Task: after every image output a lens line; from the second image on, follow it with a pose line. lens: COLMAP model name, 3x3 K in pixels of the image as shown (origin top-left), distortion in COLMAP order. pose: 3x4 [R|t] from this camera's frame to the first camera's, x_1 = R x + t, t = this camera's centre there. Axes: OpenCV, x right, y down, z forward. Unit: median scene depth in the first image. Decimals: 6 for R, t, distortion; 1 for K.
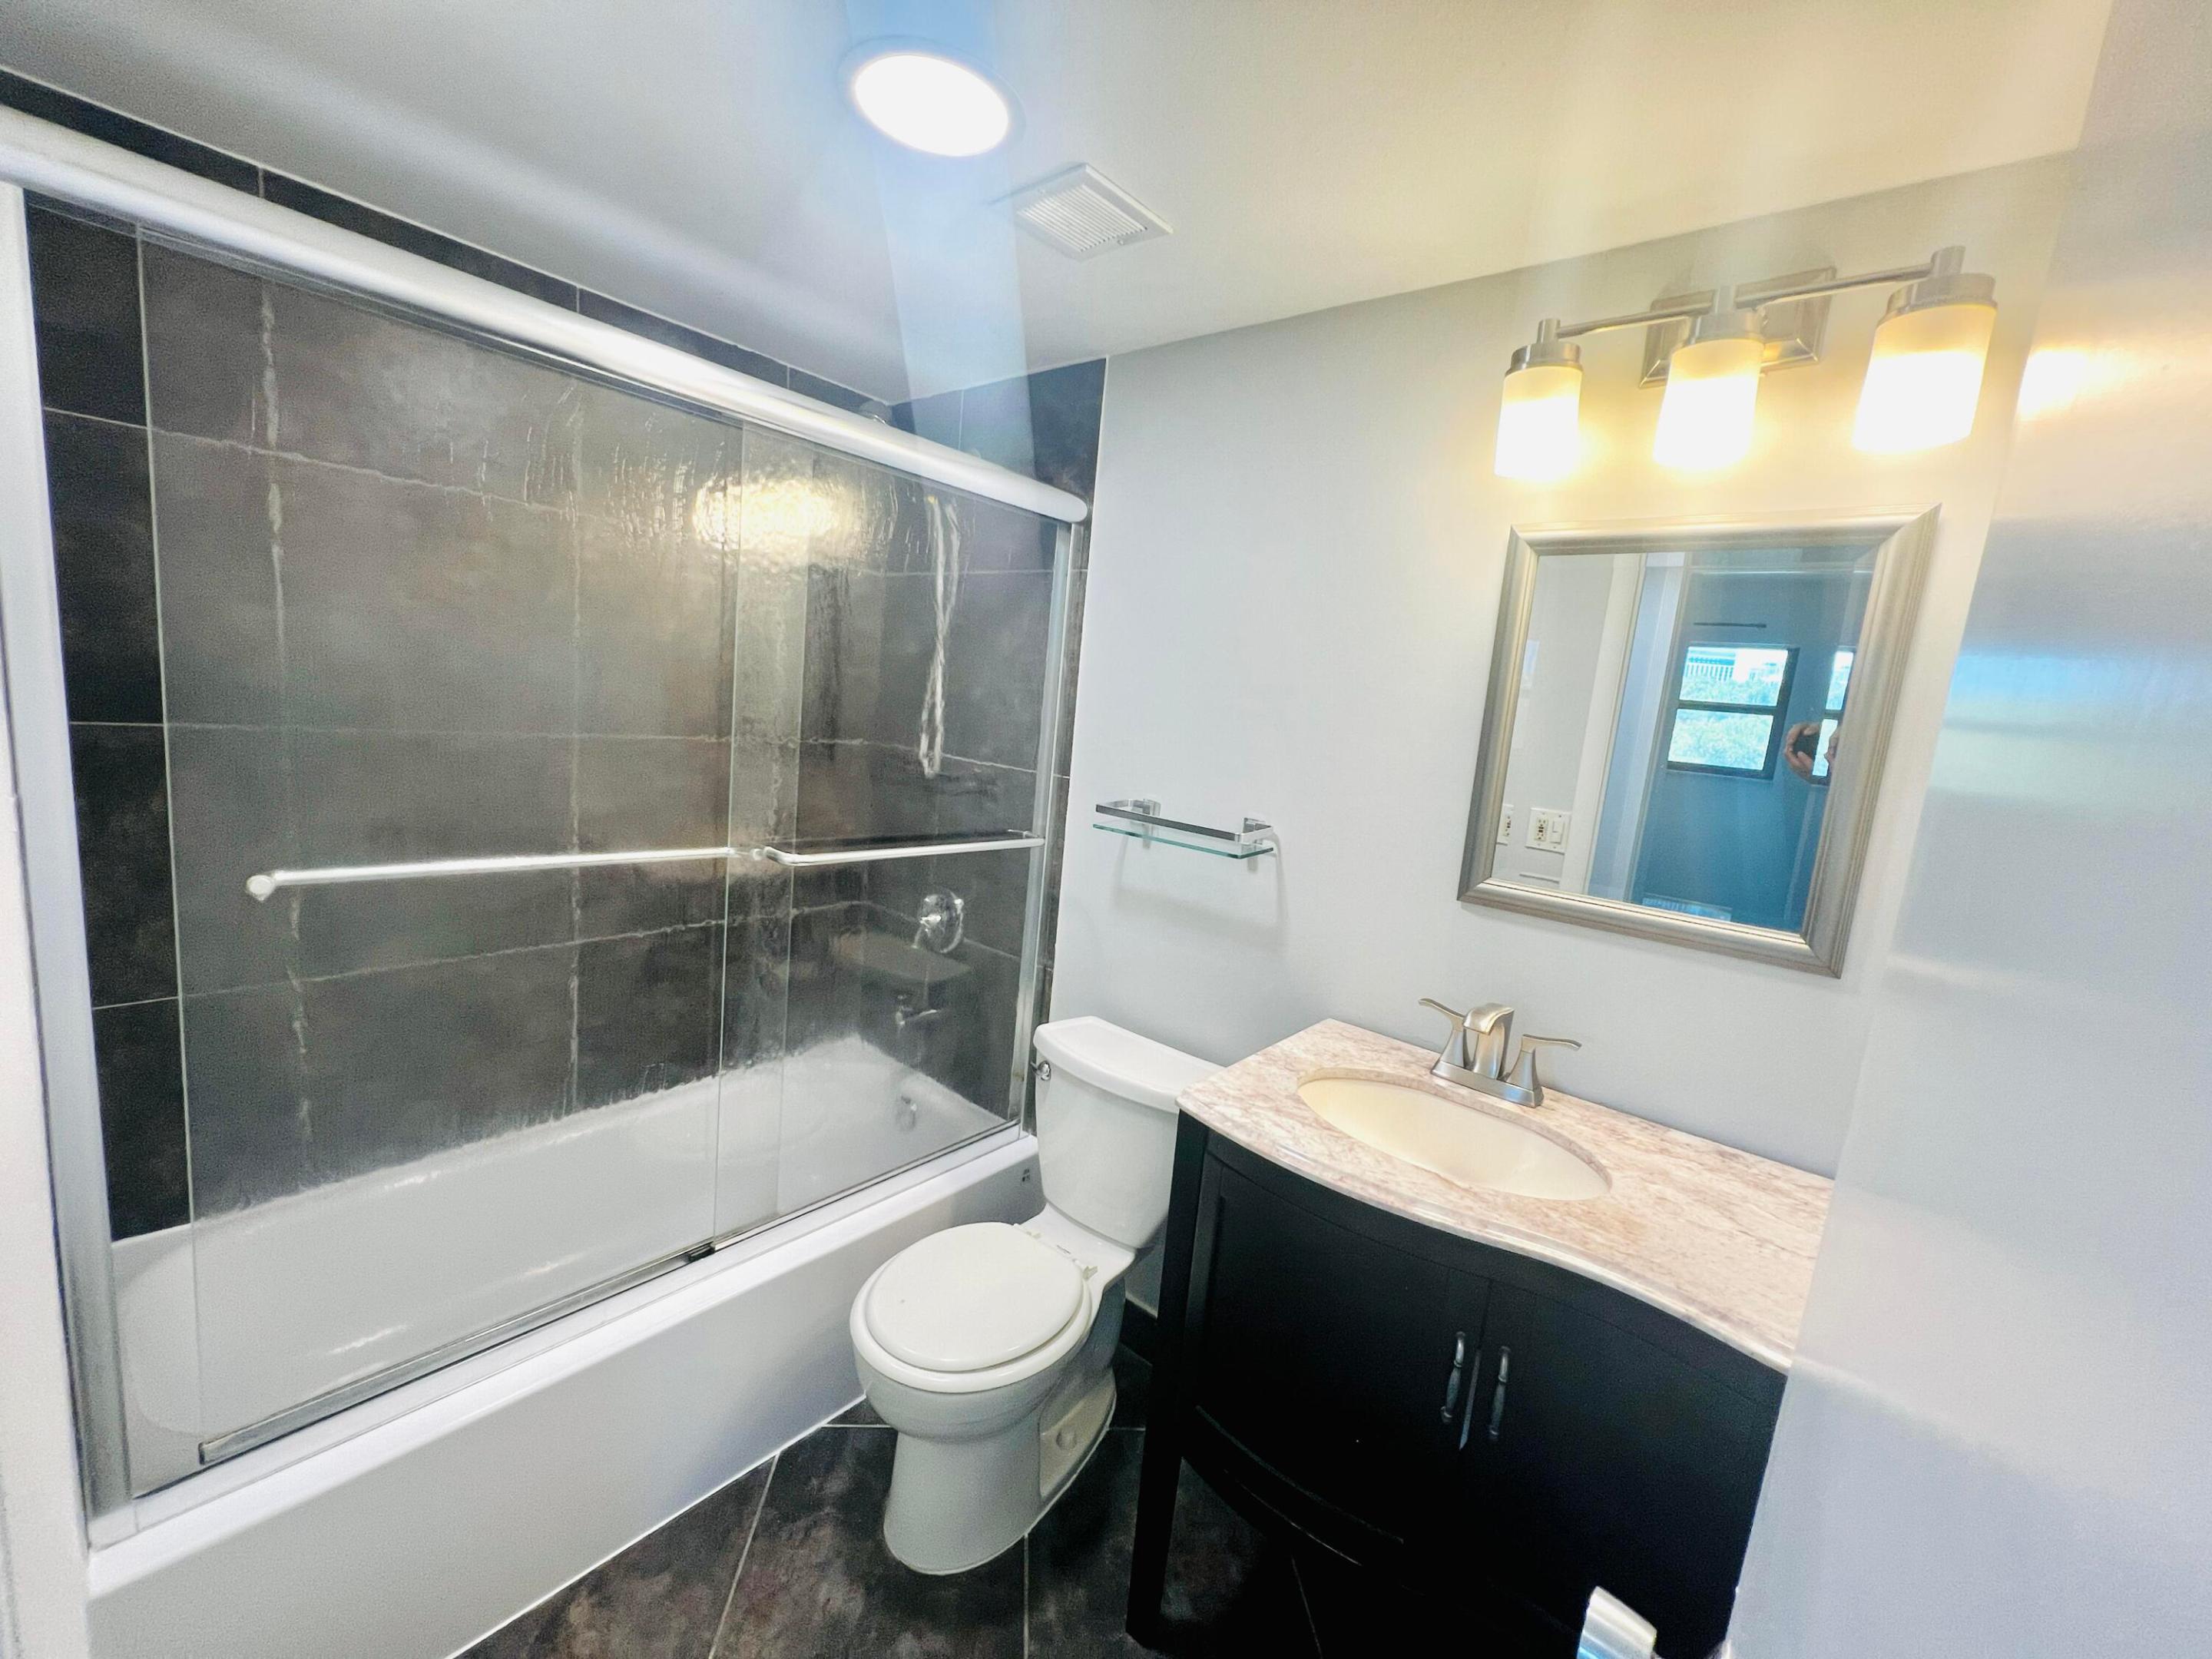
lens RADIAL K [[882.4, 0, 1111.5], [0, 882.4, 831.5], [0, 0, 1]] dist [-0.004648, 0.001115]
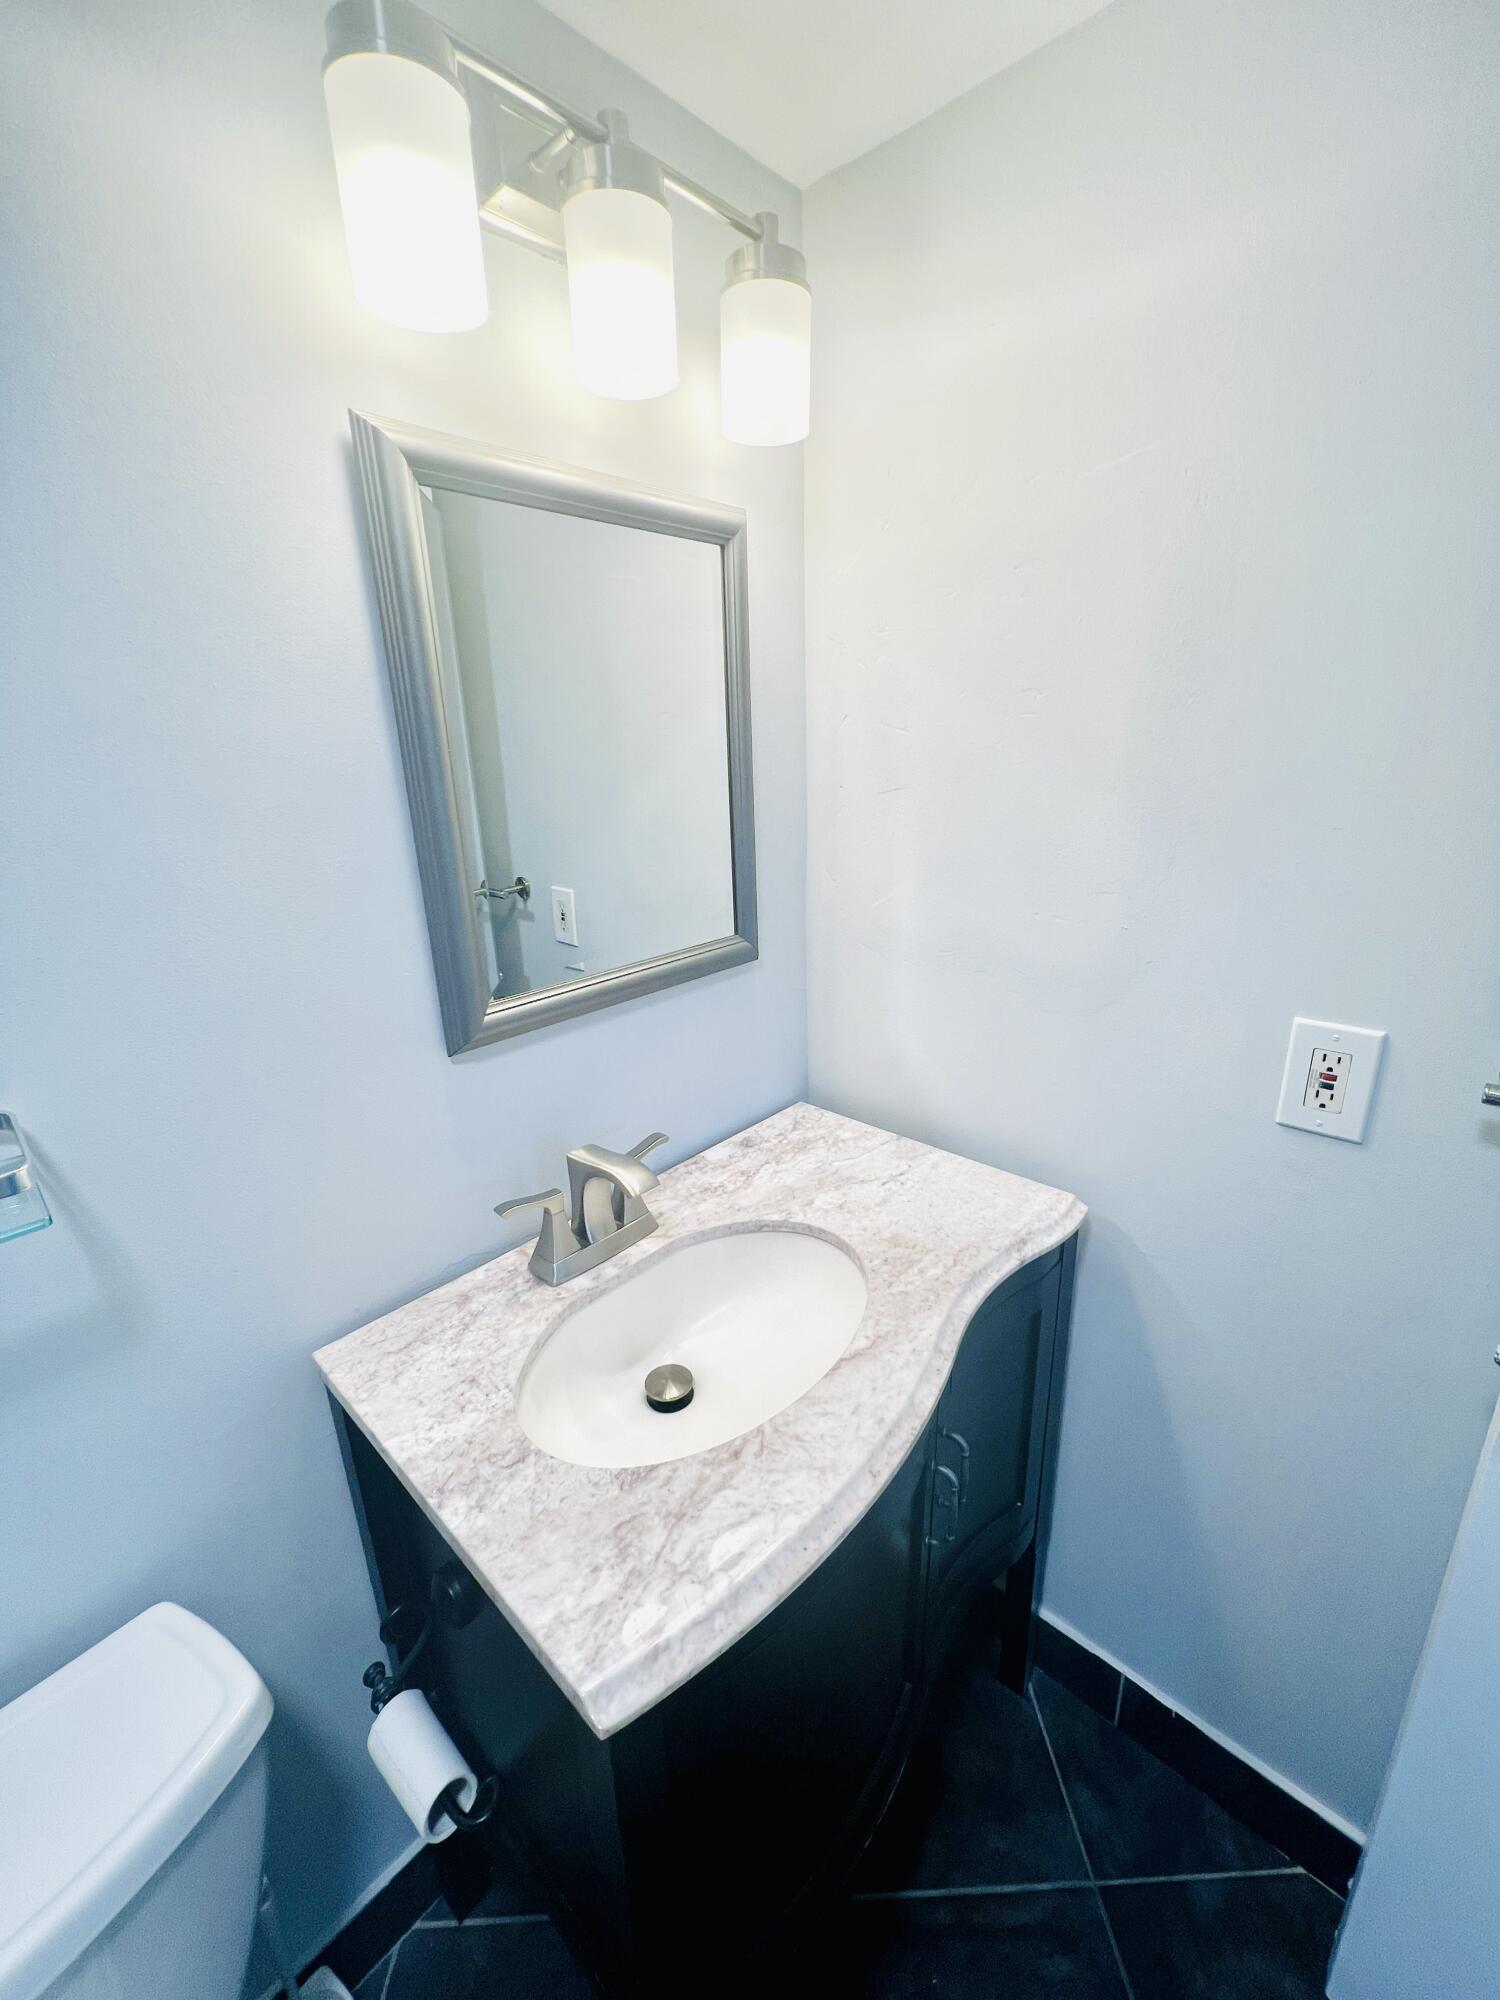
lens RADIAL K [[797.8, 0, 742.3], [0, 797.8, 1000.4], [0, 0, 1]] dist [-0.004648, 0.001115]
pose [[0.054150, -0.392090, 0.918332, -0.129919], [0.186015, 0.907543, 0.376515, -0.148556], [-0.981054, 0.150435, 0.122078, 0.723290]]
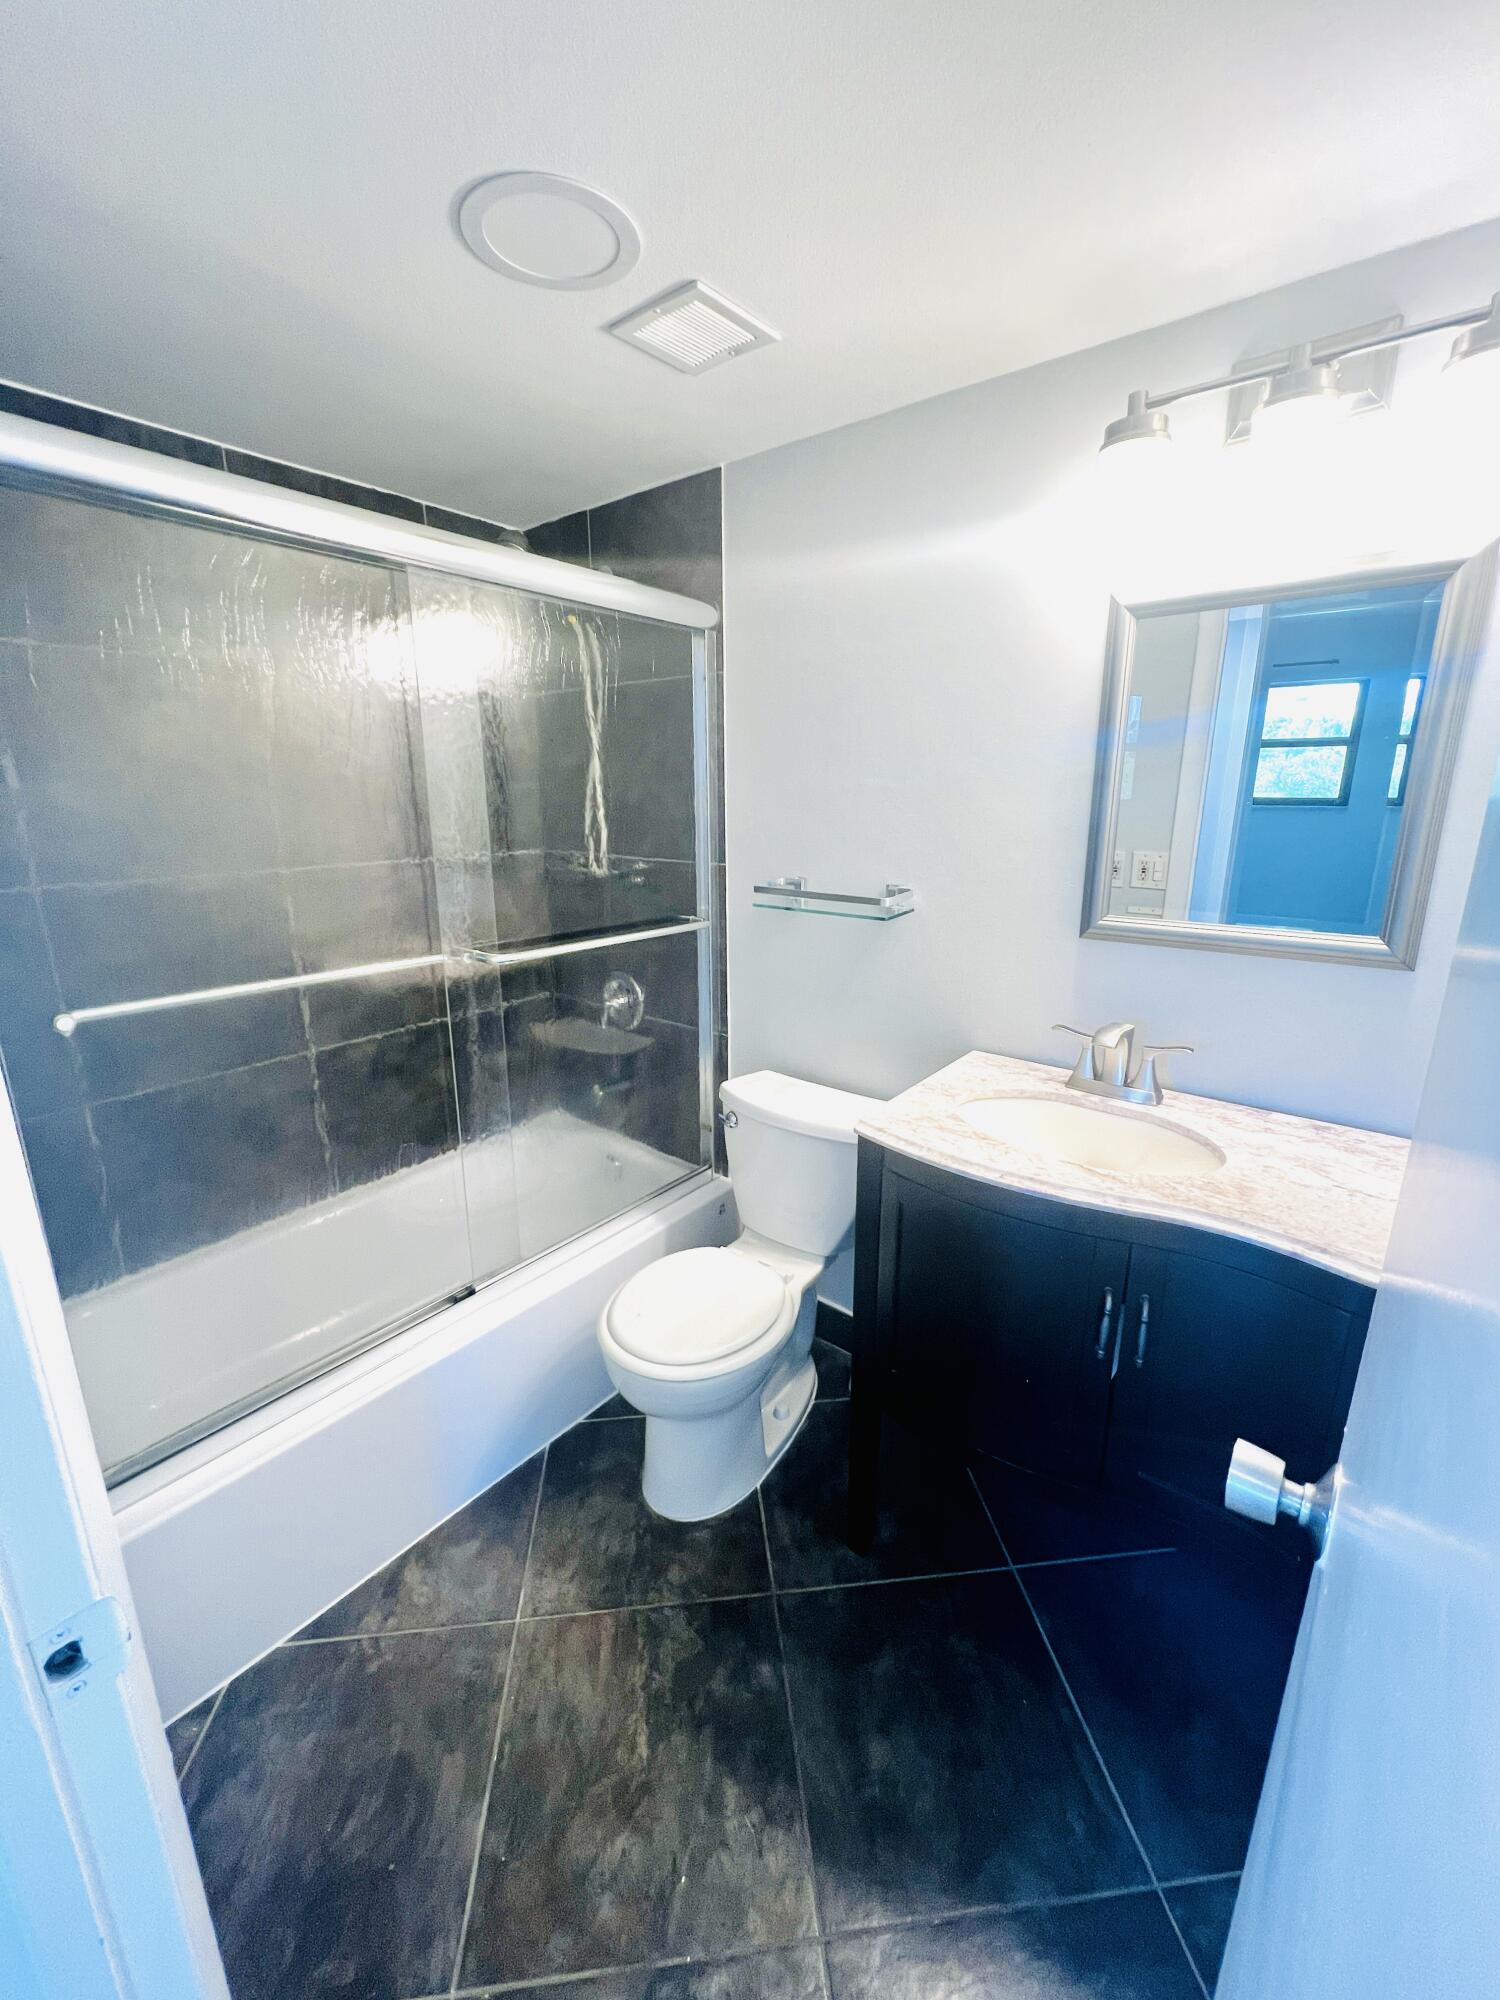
lens RADIAL K [[797.8, 0, 751.3], [0, 797.8, 996.6], [0, 0, 1]] dist [-0.004648, 0.001115]
pose [[0.995227, -0.097441, -0.005355, -0.036911], [0.097461, 0.989624, 0.105575, 0.002209], [-0.004988, -0.105593, 0.994397, -0.040204]]
